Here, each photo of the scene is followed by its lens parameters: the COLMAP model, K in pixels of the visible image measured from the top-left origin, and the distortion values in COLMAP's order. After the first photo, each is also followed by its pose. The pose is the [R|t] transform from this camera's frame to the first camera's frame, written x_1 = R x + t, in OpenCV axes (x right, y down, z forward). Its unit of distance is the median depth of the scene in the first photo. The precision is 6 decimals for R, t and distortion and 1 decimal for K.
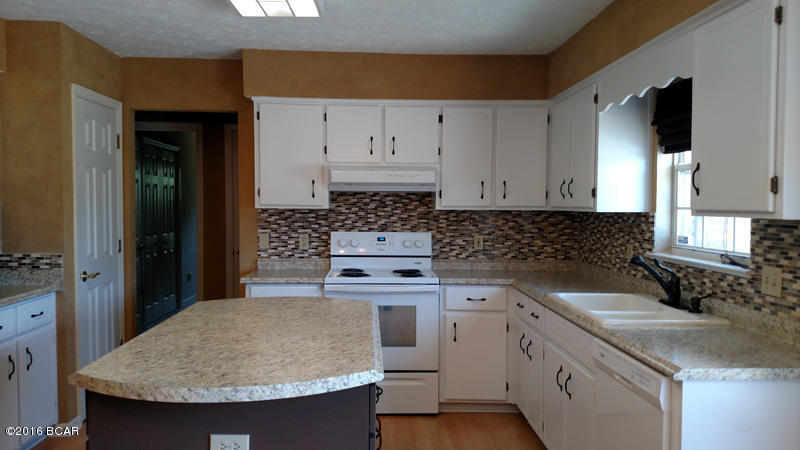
lens RADIAL K [[617.4, 0, 396.9], [0, 617.4, 228.3], [0, 0, 1]] dist [0.006266, -0.001471]
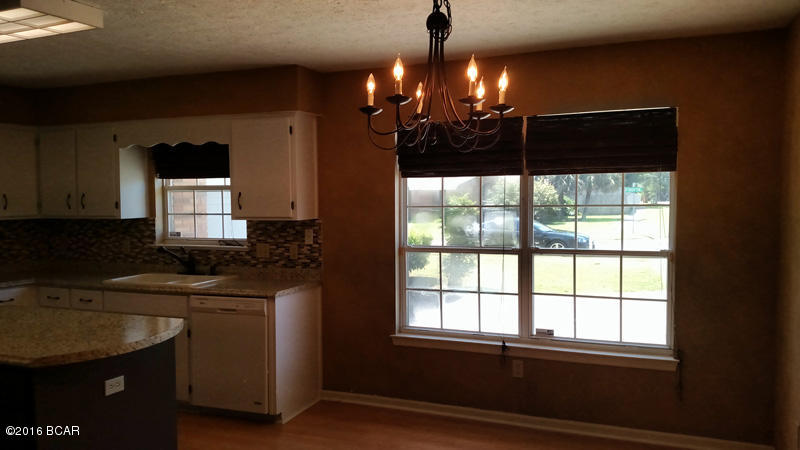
lens RADIAL K [[617.4, 0, 396.9], [0, 617.4, 228.3], [0, 0, 1]] dist [0.006266, -0.001471]
pose [[0.414477, -0.063197, 0.907863, -0.715566], [0.050146, 0.997656, 0.046554, -0.040637], [-0.908677, 0.026230, 0.416675, -0.157583]]
